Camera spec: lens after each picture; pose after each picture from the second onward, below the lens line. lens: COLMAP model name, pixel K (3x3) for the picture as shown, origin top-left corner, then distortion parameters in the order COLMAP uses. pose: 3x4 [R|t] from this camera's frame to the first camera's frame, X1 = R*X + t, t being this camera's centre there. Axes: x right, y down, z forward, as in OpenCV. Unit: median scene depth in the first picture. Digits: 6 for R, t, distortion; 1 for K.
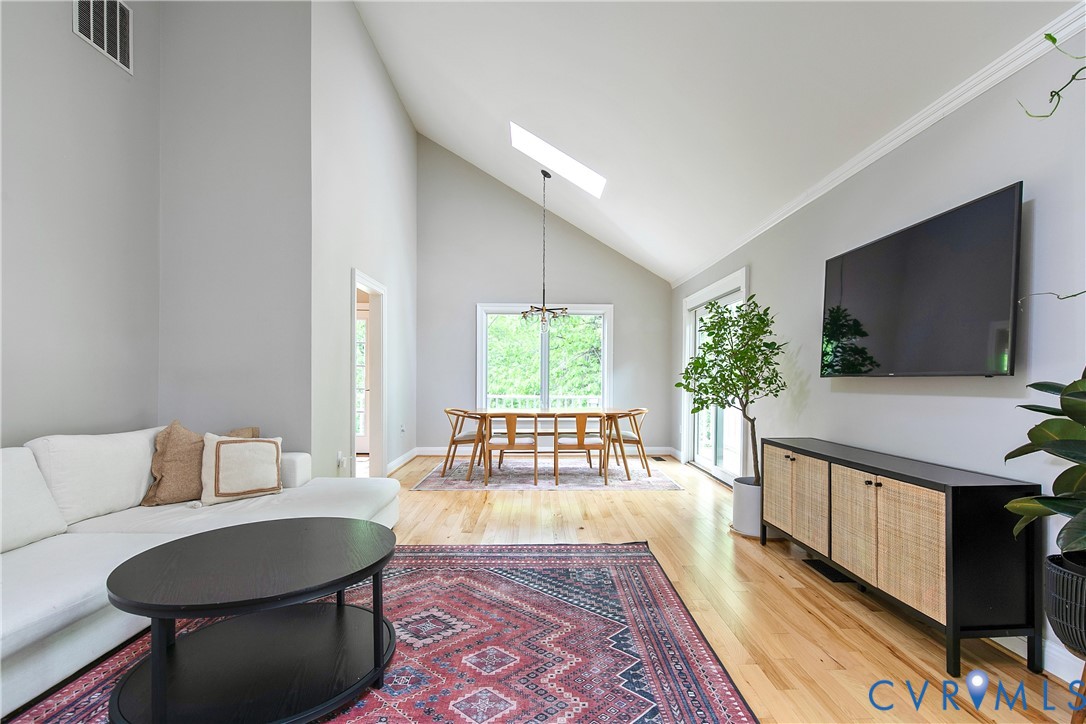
lens RADIAL K [[506.2, 0, 548.0], [0, 506.2, 377.2], [0, 0, 1]] dist [-0.001076, -0.000098]
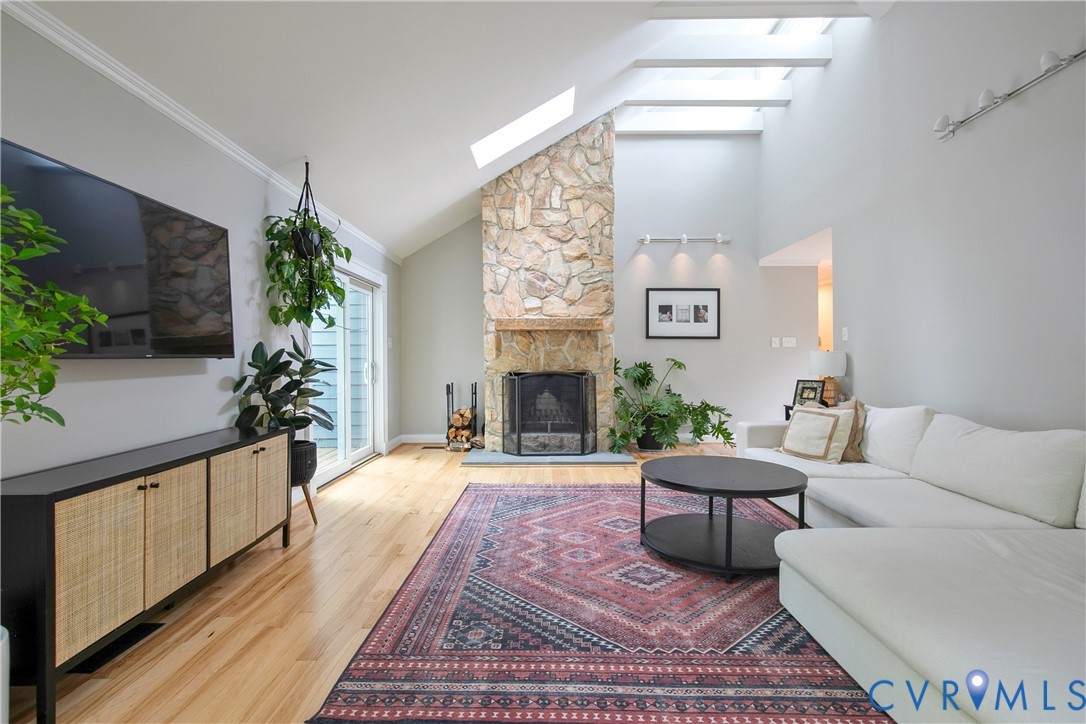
lens RADIAL K [[502.4, 0, 545.0], [0, 502.4, 358.4], [0, 0, 1]] dist [-0.000520, -0.000295]
pose [[-0.999637, -0.000318, 0.026932, -0.023363], [-0.000380, 0.999997, -0.002288, 0.000518], [-0.026931, -0.002298, -0.999635, 1.128324]]
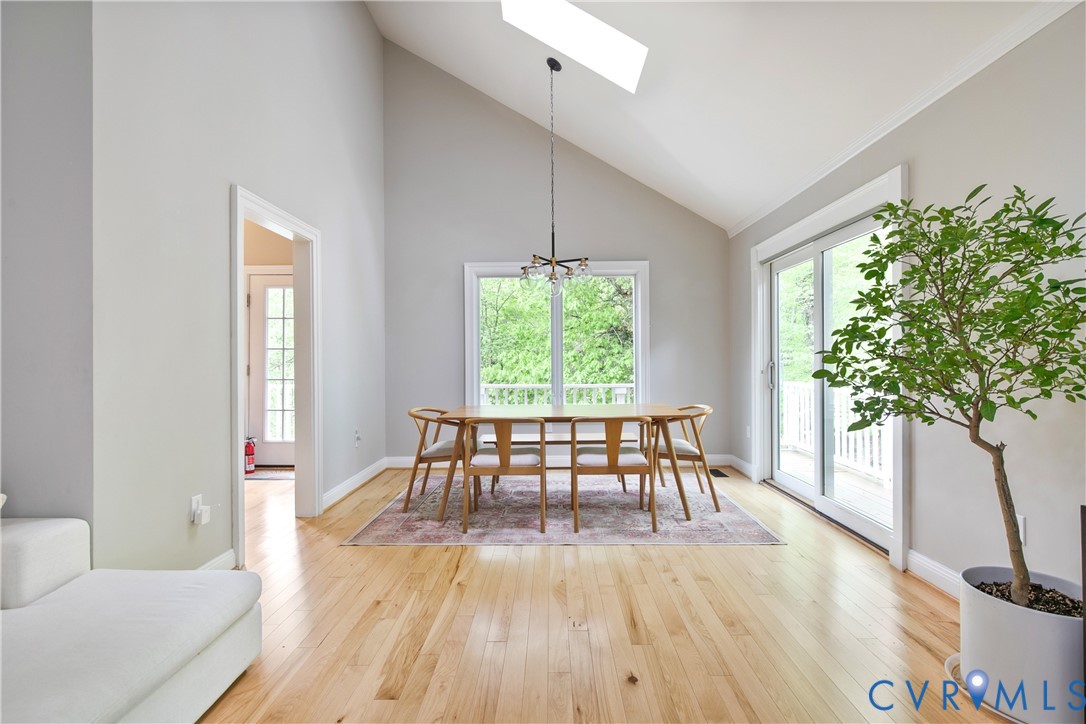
lens RADIAL K [[502.4, 0, 545.0], [0, 502.4, 358.4], [0, 0, 1]] dist [-0.000520, -0.000295]
pose [[0.999270, -0.012584, -0.036068, 0.004811], [0.012428, 0.999912, -0.004537, -0.001490], [0.036122, 0.004085, 0.999339, 0.456610]]
